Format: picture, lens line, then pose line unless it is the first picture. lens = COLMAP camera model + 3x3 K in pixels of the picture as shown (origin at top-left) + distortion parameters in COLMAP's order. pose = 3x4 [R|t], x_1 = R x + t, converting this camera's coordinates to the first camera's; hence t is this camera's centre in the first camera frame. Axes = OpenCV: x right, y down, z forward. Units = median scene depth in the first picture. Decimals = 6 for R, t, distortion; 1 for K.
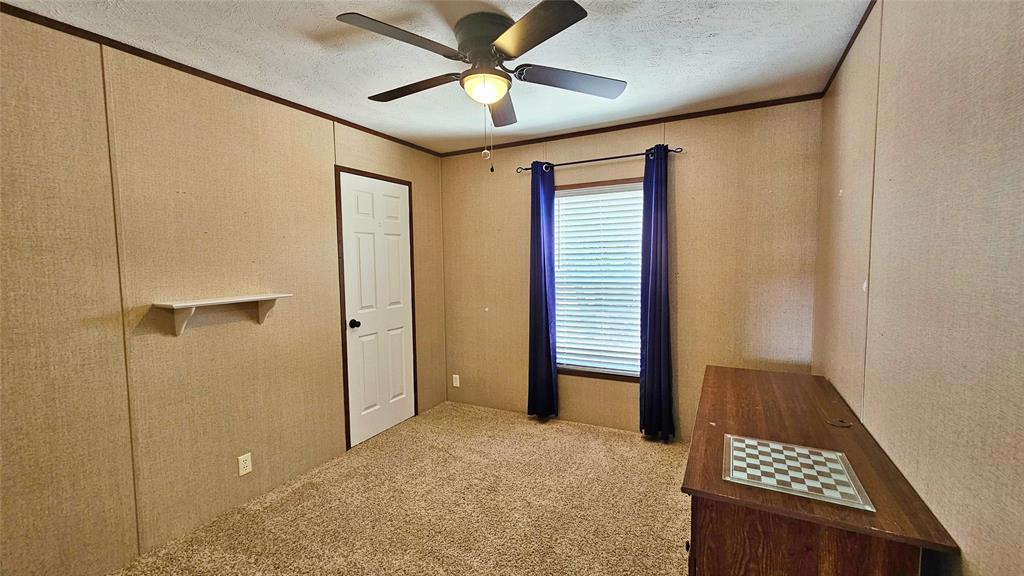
lens RADIAL K [[427.1, 0, 524.5], [0, 427.1, 286.7], [0, 0, 1]] dist [0.001280, 0.000060]
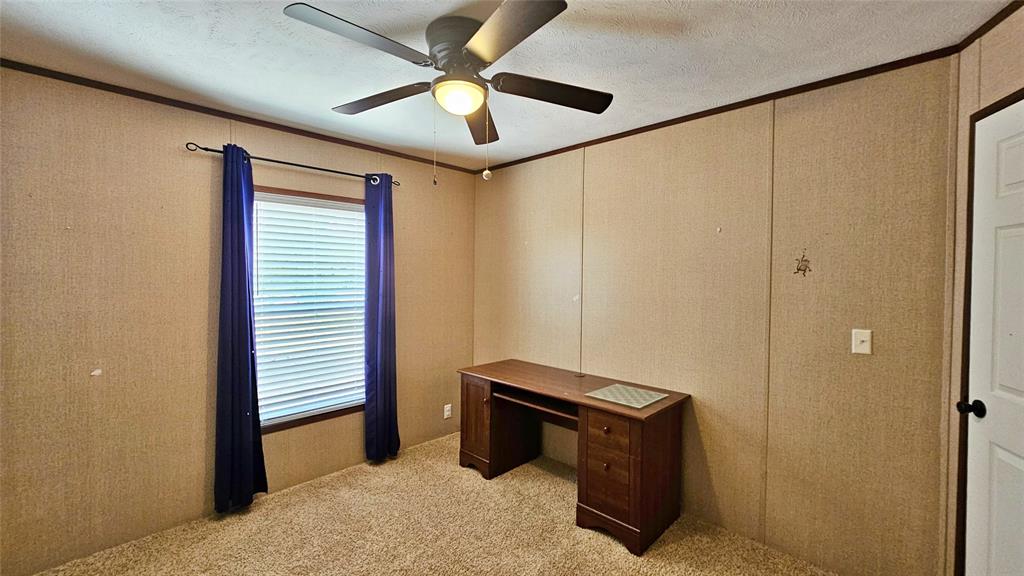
lens RADIAL K [[426.4, 0, 510.2], [0, 426.4, 283.8], [0, 0, 1]] dist [-0.011405, -0.000244]
pose [[0.278826, -0.003706, 0.960335, -0.562954], [0.055024, 0.998411, -0.012123, -0.030625], [-0.958764, 0.056222, 0.278587, 0.401589]]
